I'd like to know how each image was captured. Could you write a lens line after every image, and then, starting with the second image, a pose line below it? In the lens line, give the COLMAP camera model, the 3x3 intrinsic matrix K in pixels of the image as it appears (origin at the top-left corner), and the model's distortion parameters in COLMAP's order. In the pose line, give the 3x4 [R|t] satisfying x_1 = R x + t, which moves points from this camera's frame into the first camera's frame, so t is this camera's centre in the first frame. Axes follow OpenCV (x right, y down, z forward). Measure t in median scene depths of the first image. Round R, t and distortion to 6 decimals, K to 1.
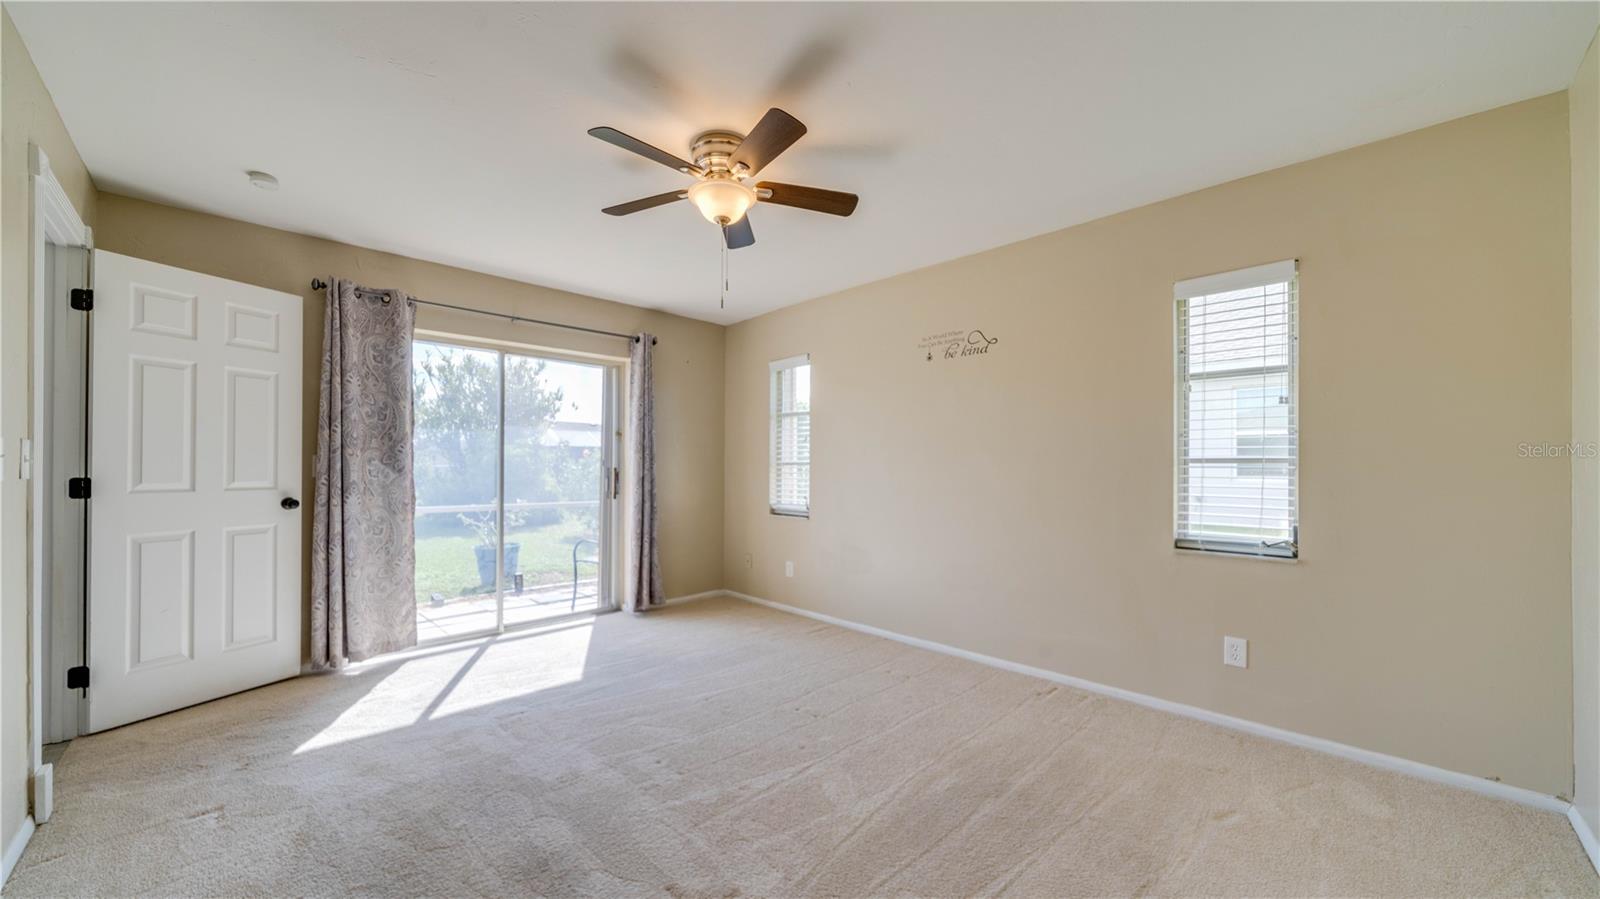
lens RADIAL K [[606.6, 0, 768.8], [0, 606.6, 463.5], [0, 0, 1]] dist [-0.001272, -0.000303]
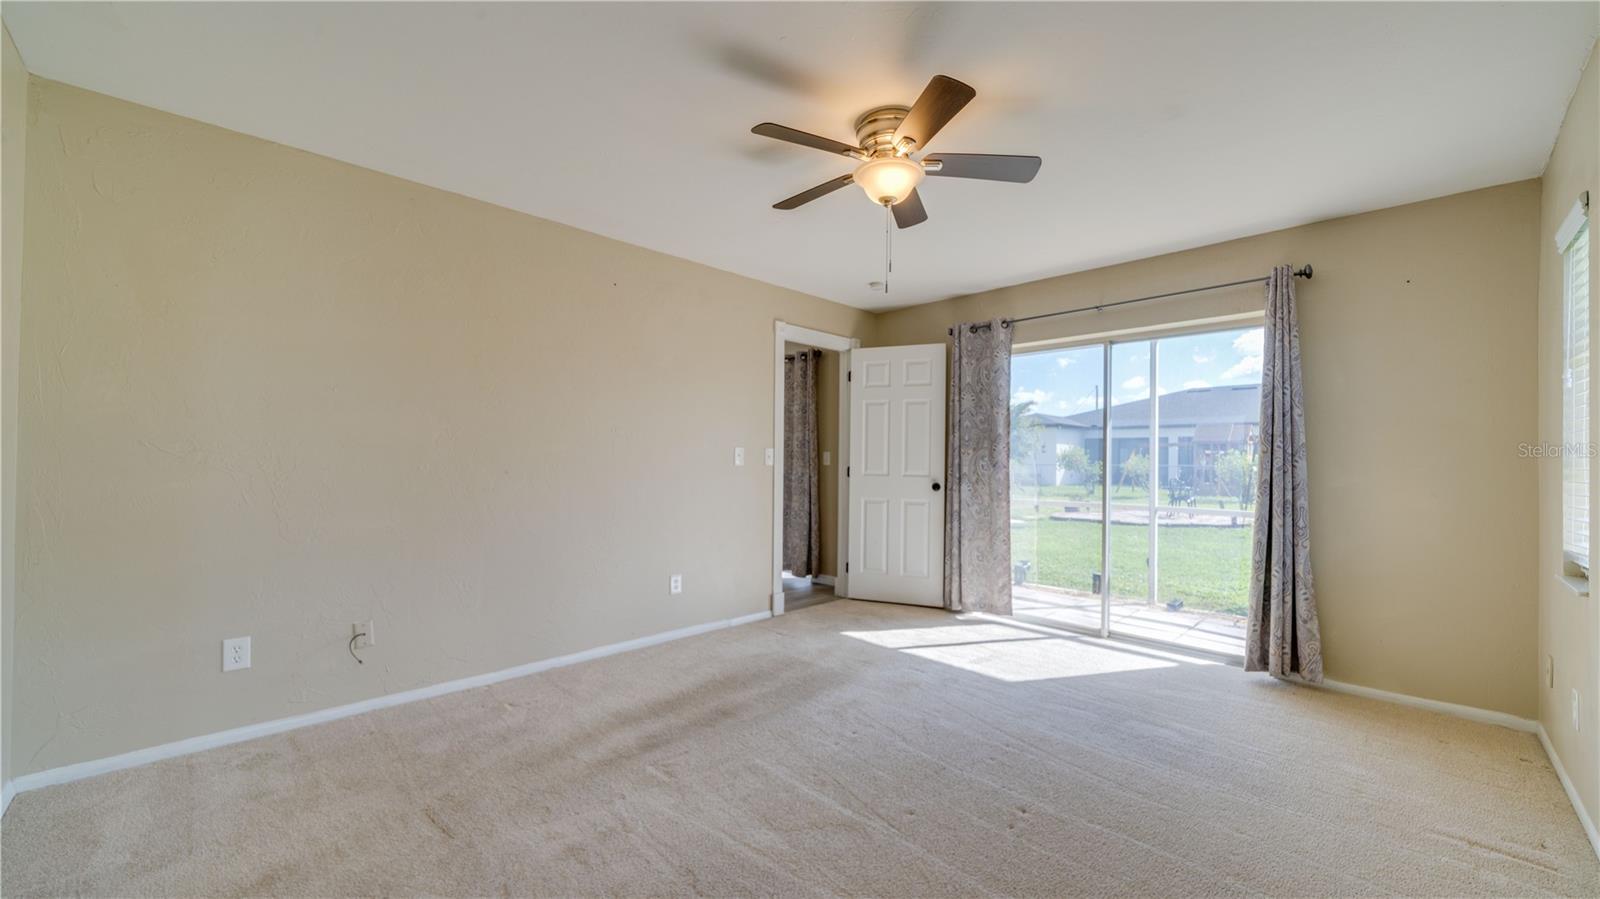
lens RADIAL K [[606.6, 0, 796.7], [0, 606.6, 453.3], [0, 0, 1]] dist [-0.001272, -0.000303]
pose [[-0.003370, -0.012546, -0.999916, 0.605267], [-0.007279, 0.999895, -0.012521, 0.005322], [0.999968, 0.007237, -0.003461, 0.602063]]
